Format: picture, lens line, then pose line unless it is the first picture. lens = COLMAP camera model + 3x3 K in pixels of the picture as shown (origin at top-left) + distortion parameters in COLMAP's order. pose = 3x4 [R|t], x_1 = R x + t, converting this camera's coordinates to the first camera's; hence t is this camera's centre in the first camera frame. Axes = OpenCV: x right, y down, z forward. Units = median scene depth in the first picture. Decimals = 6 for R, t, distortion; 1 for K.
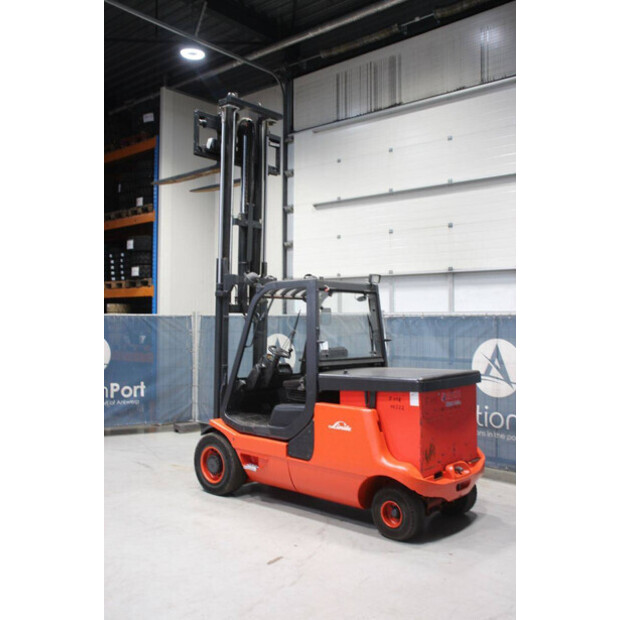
lens RADIAL K [[623.0, 0, 310.6], [0, 623.0, 310.9], [0, 0, 1]] dist [-0.061101, 0.000000]
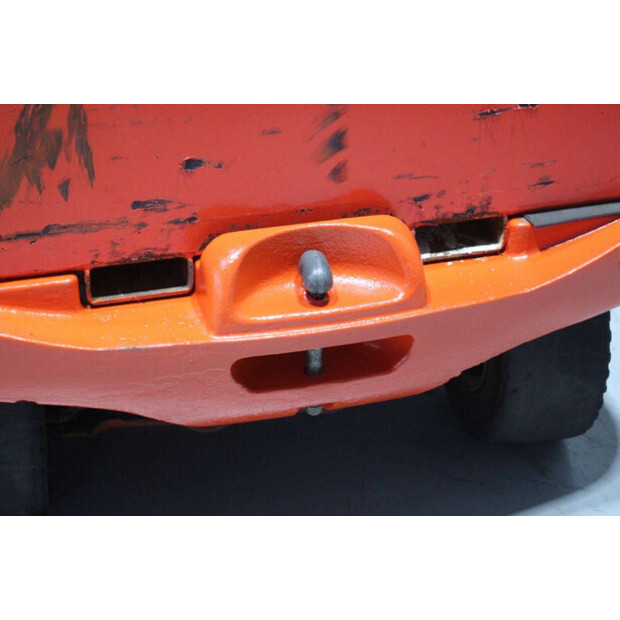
lens RADIAL K [[1451.5, 0, 309.3], [0, 1451.5, 311.3], [0, 0, 1]] dist [0.345838, 0.000000]
pose [[0.843352, 0.299124, -0.446411, 0.289897], [-0.008041, 0.837677, 0.546107, 0.043325], [0.537302, -0.456971, 0.708861, 0.517790]]
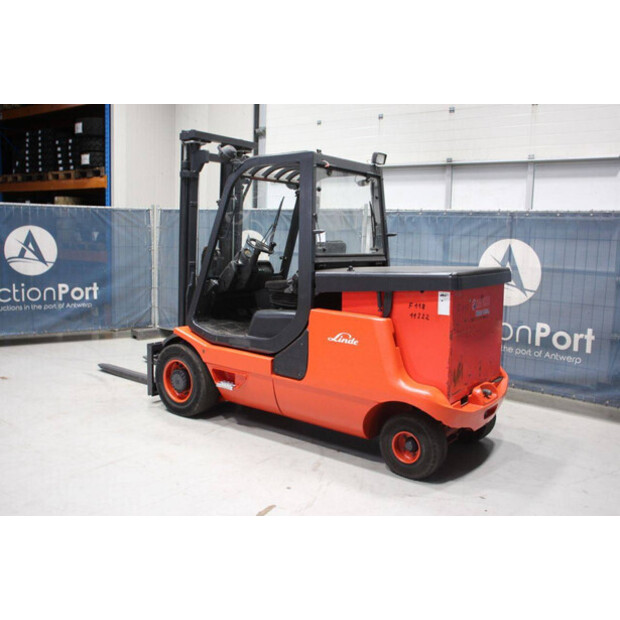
lens RADIAL K [[583.8, 0, 312.1], [0, 583.8, 308.3], [0, 0, 1]] dist [-0.072723, 0.000000]
pose [[0.996322, 0.013825, 0.084568, -0.039604], [-0.026009, 0.989131, 0.144719, 0.029408], [-0.081648, -0.146386, 0.985852, 0.198878]]
